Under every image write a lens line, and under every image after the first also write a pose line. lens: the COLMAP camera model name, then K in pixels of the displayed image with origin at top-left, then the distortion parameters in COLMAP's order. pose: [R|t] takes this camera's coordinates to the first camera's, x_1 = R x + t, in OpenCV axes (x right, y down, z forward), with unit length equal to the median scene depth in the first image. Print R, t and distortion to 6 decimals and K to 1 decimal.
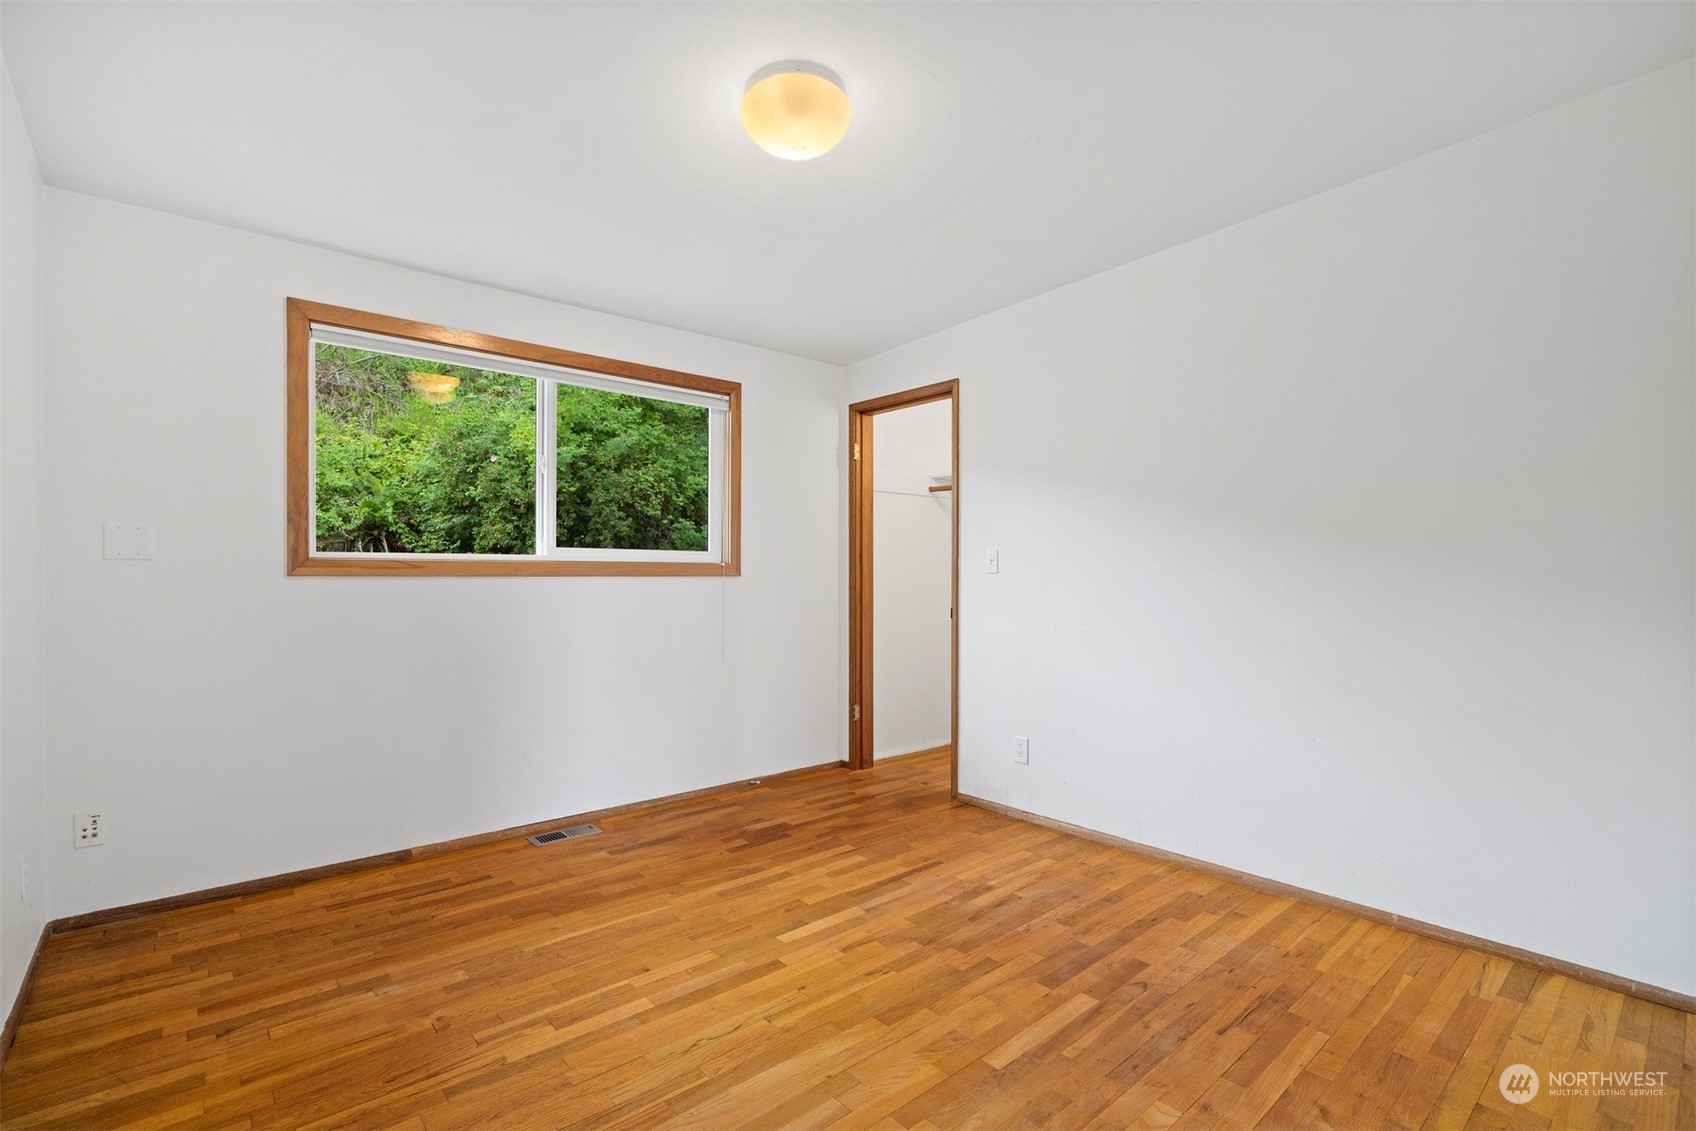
lens RADIAL K [[757.6, 0, 848.0], [0, 757.6, 565.5], [0, 0, 1]] dist [0.000848, -0.000377]
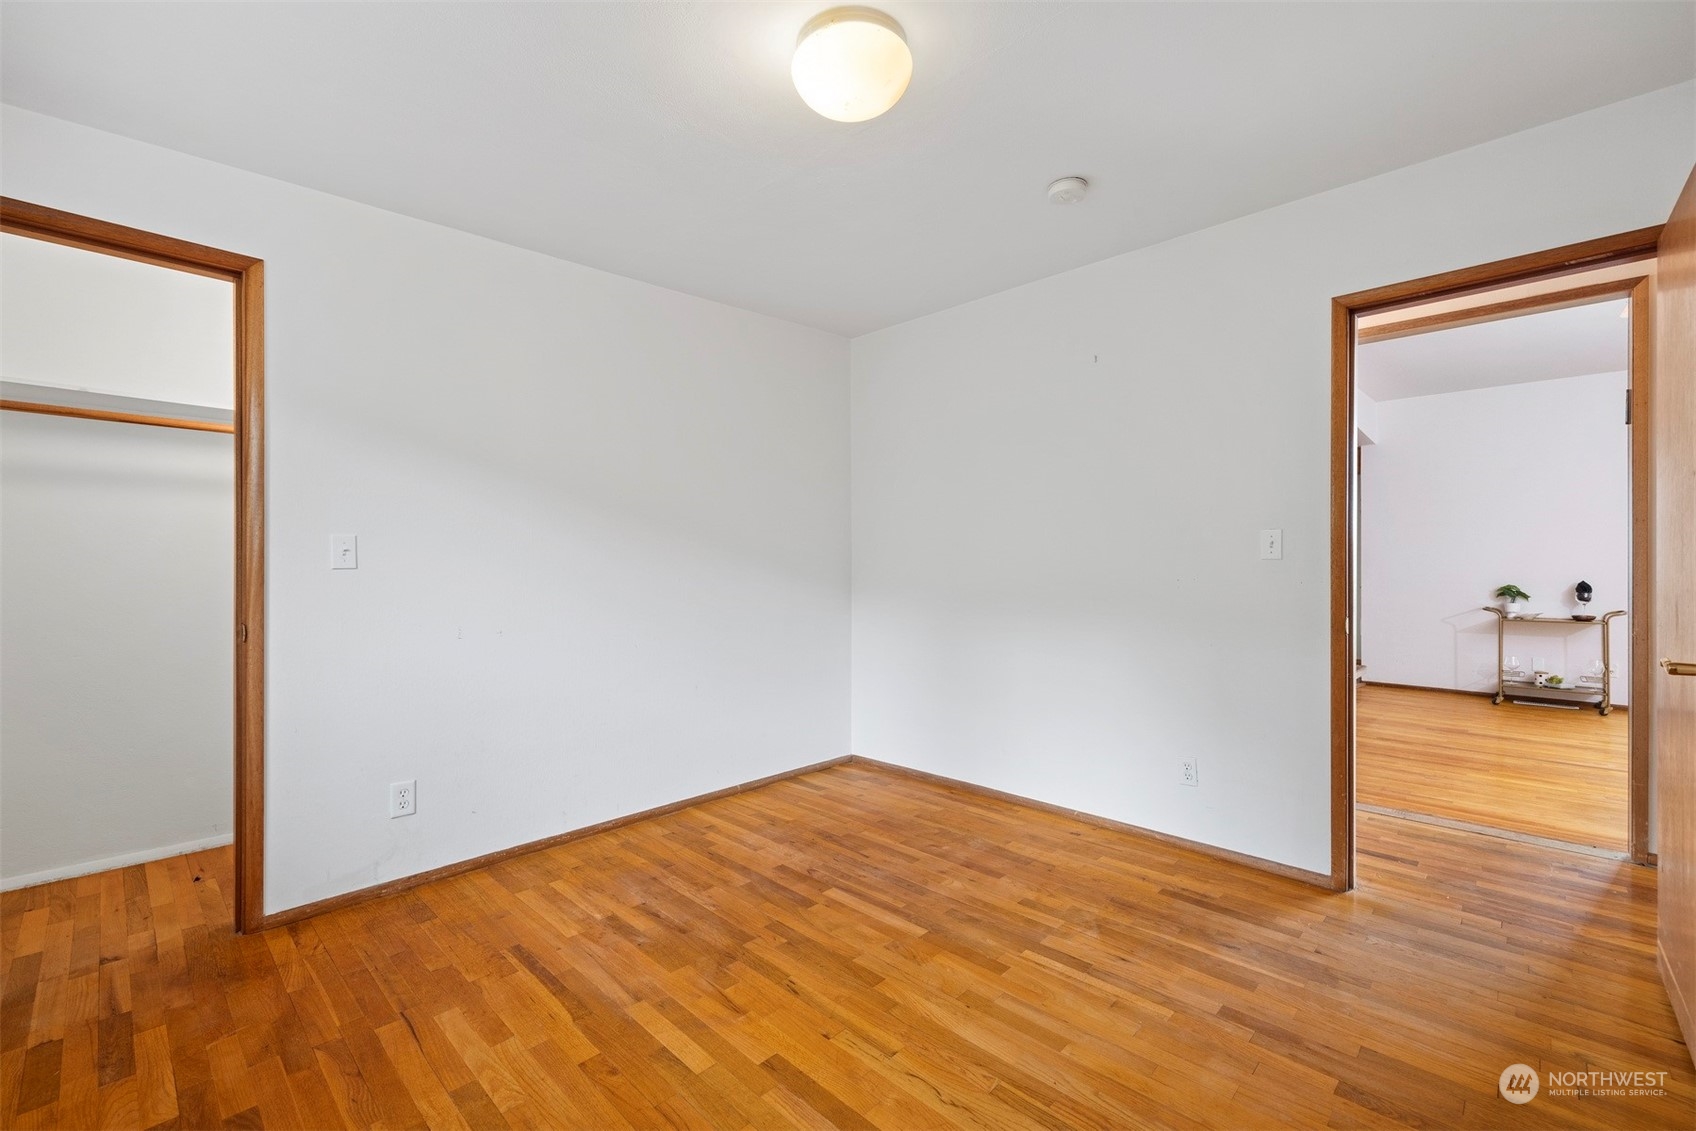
lens RADIAL K [[698.5, 0, 848.0], [0, 698.5, 565.5], [0, 0, 1]] dist [0.014936, 0.000033]
pose [[-0.075381, 0.006085, 0.997136, -0.778715], [-0.013501, 0.999883, -0.007122, 0.007747], [-0.997063, -0.013999, -0.075290, 0.912069]]
